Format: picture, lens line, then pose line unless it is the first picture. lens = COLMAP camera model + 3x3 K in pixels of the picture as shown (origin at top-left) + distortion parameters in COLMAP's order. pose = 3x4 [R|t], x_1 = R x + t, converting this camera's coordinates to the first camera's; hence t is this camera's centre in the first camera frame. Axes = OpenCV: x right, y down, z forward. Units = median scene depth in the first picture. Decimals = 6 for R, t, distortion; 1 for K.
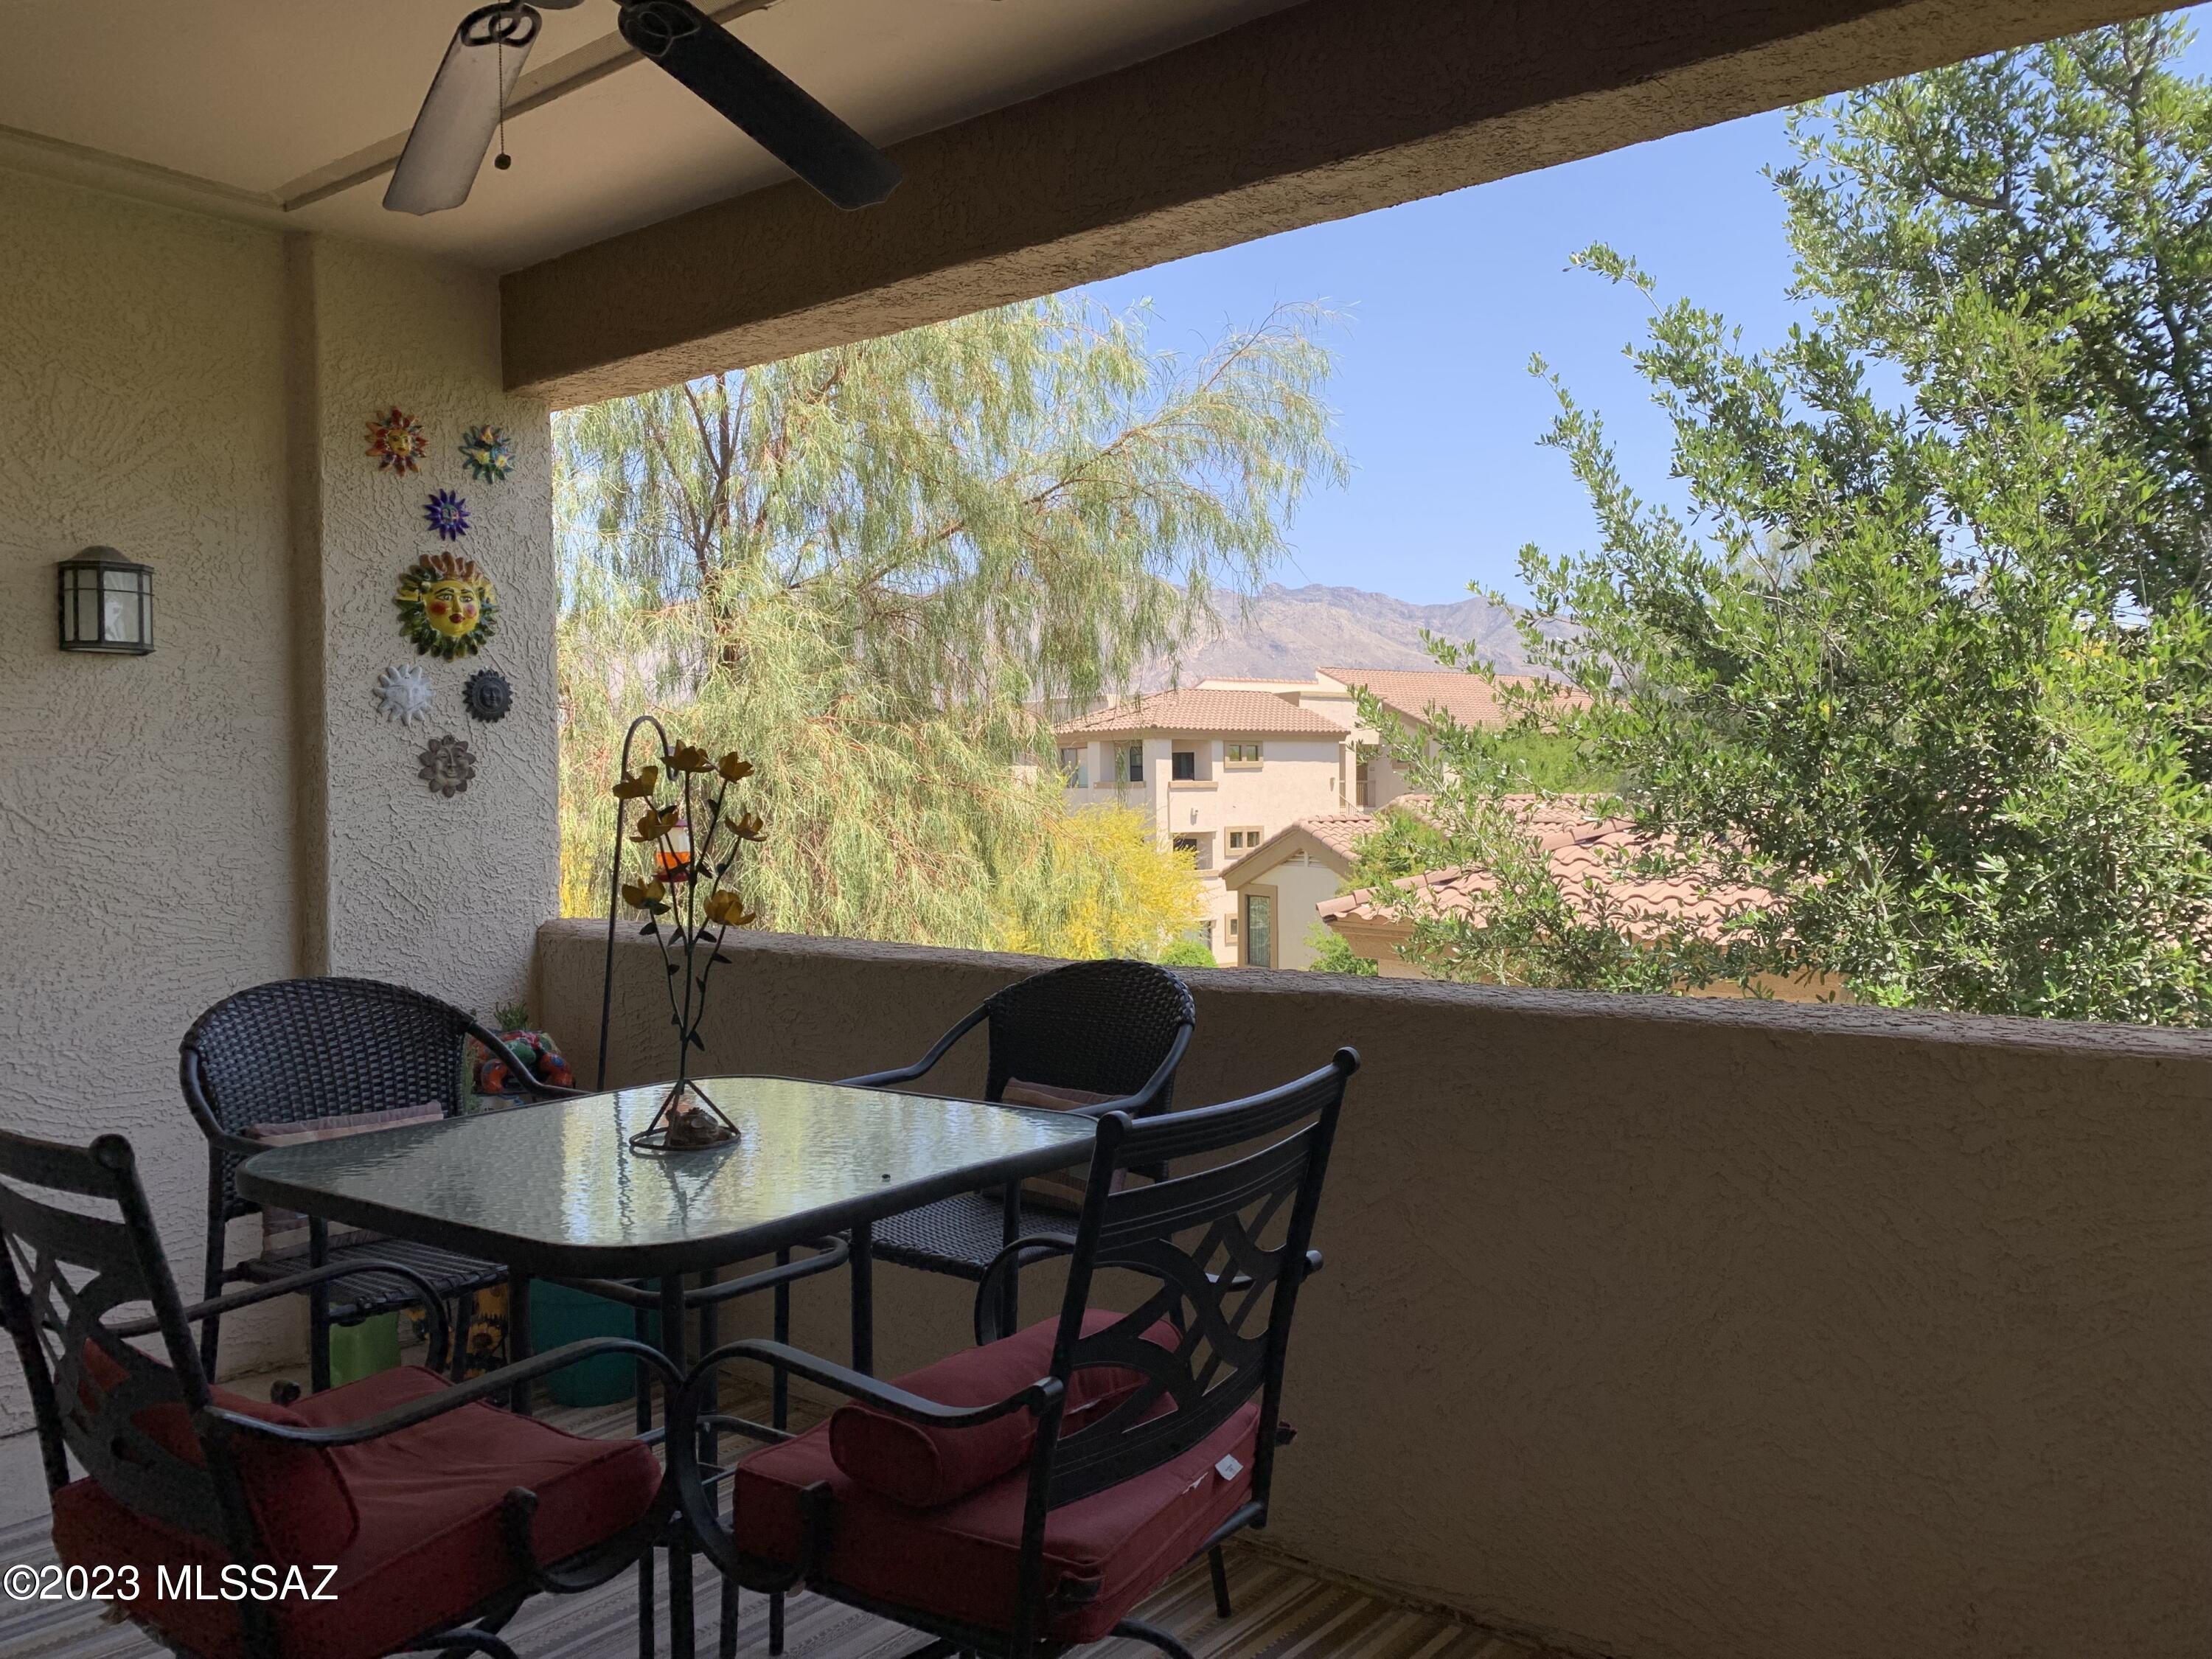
lens RADIAL K [[1708.2, 0, 1107.7], [0, 1708.2, 825.5], [0, 0, 1]] dist [0.080255, -0.073659]
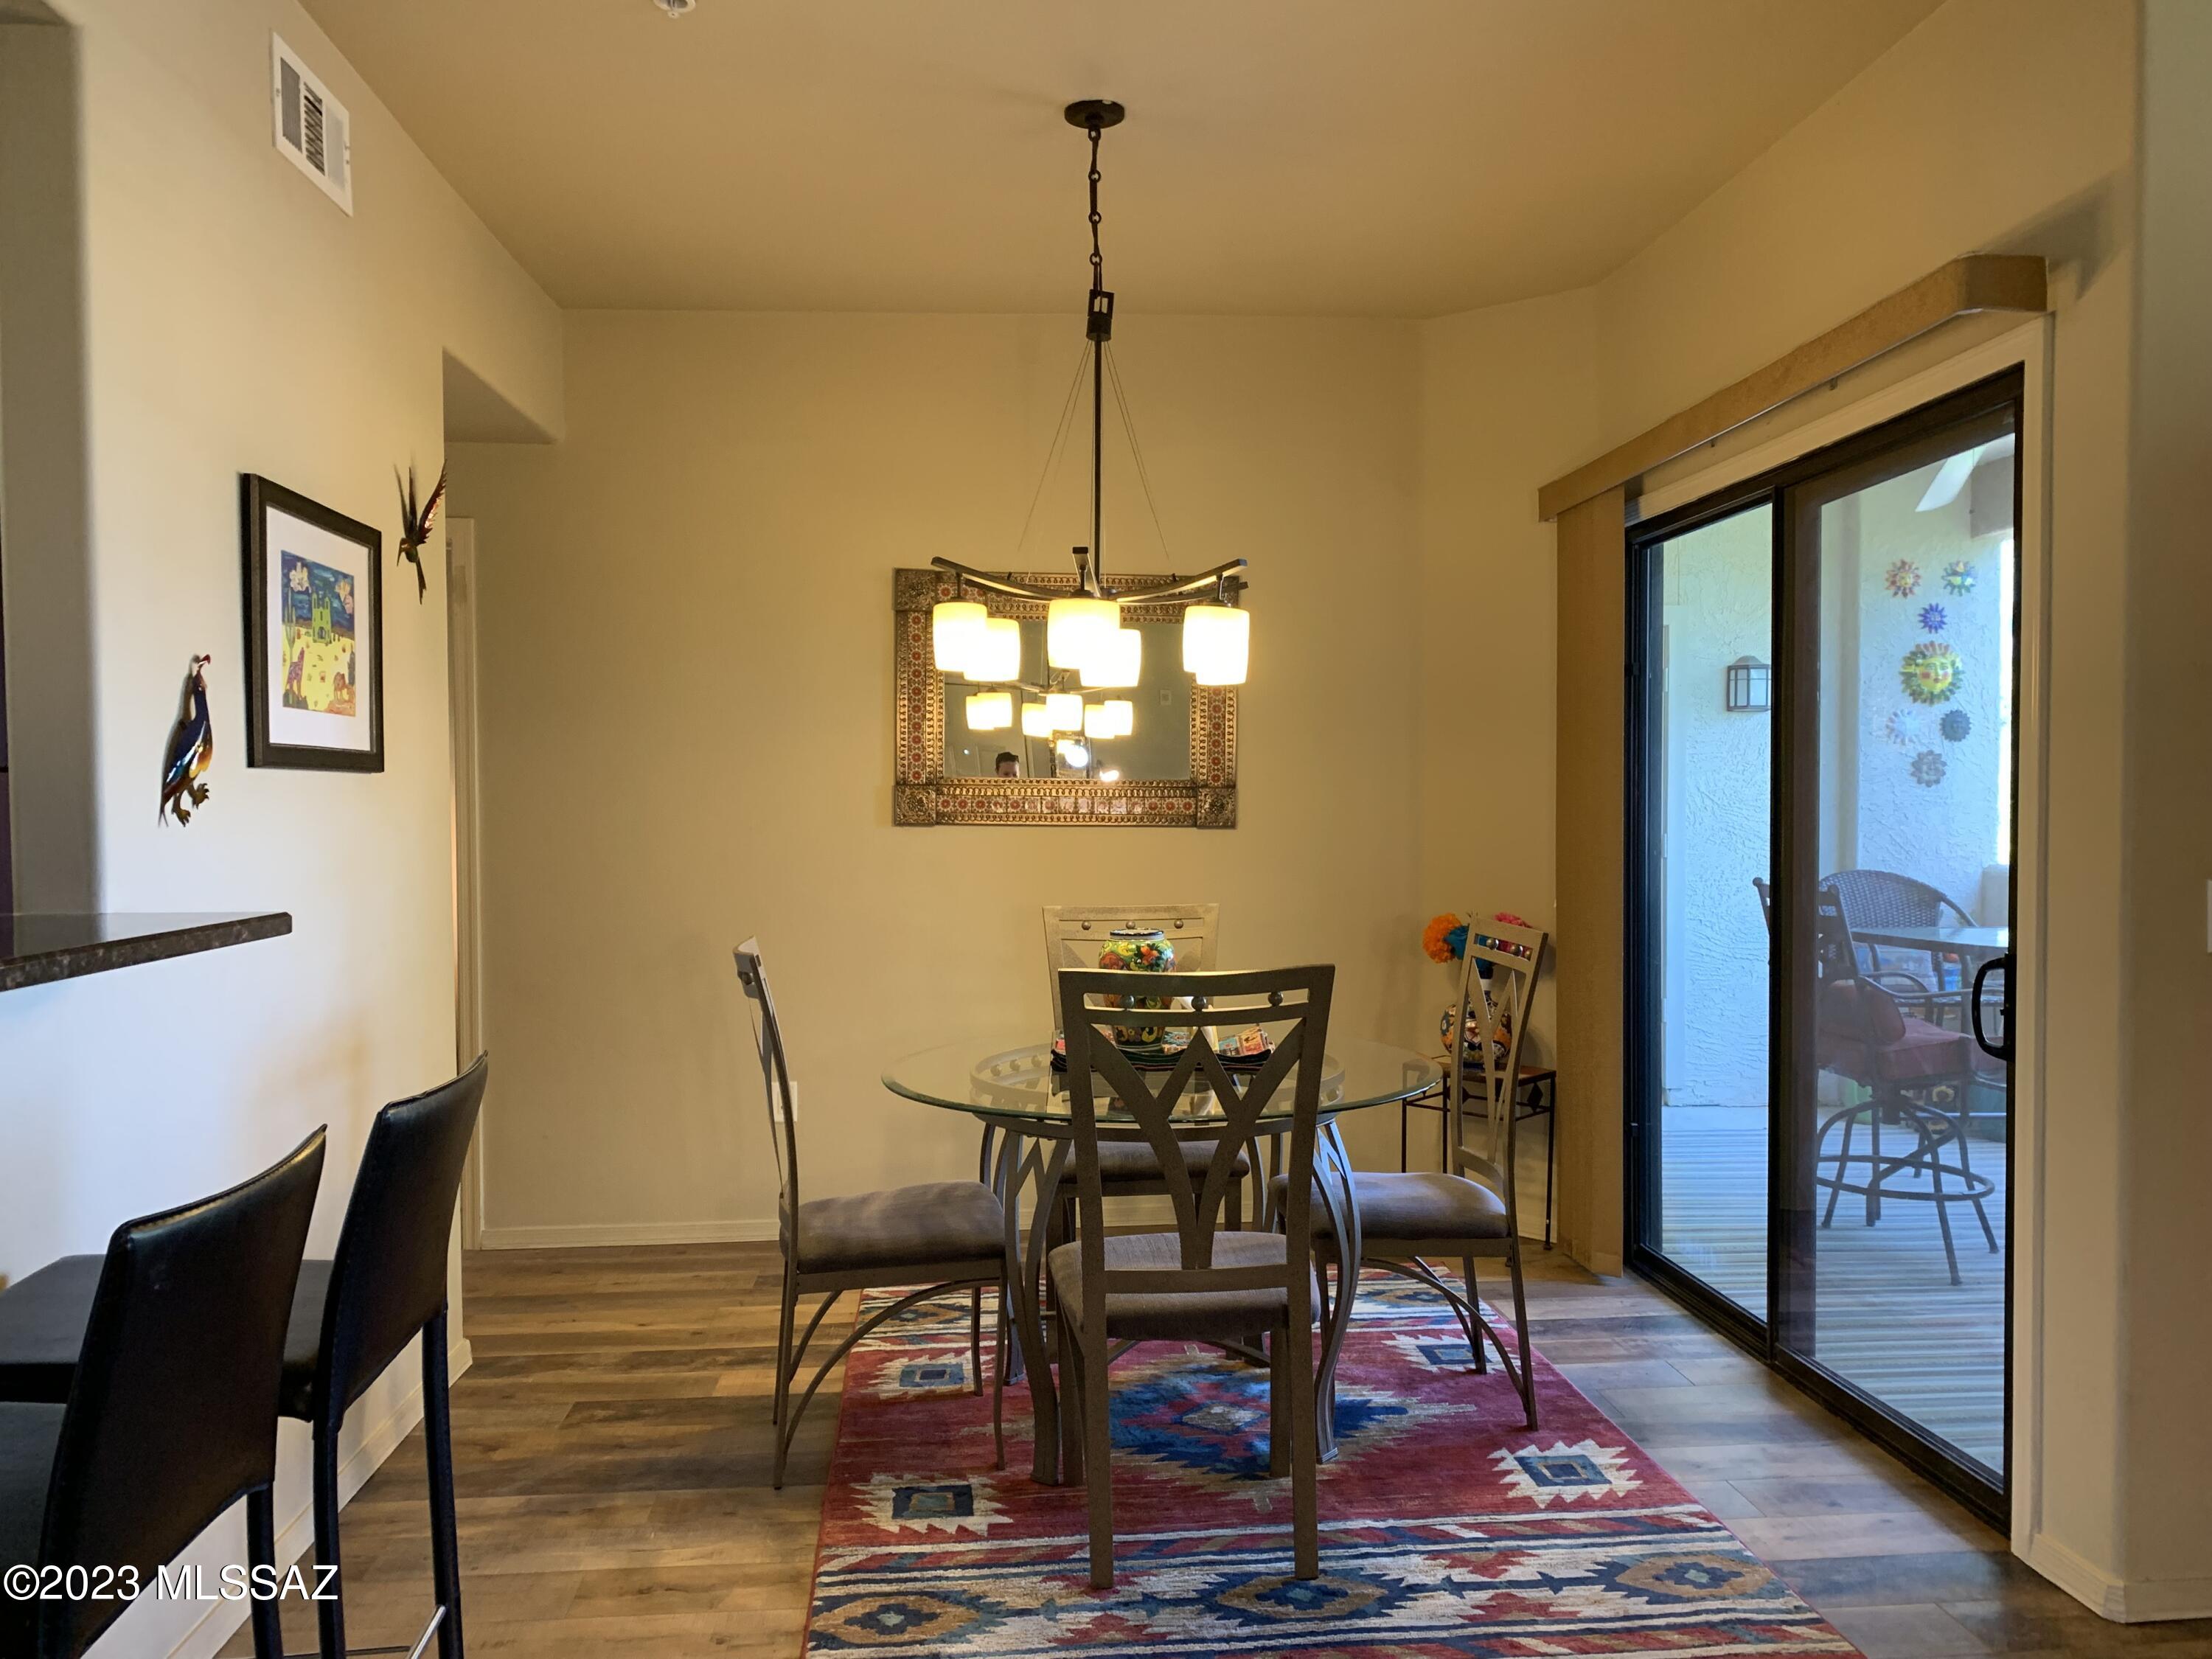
lens RADIAL K [[1708.2, 0, 1112.5], [0, 1708.2, 822.8], [0, 0, 1]] dist [0.080255, -0.073659]
pose [[0.702809, 0.011765, -0.711282, 0.257230], [-0.019793, 0.999800, -0.003020, 0.039264], [0.711103, 0.016201, 0.702901, -0.745488]]
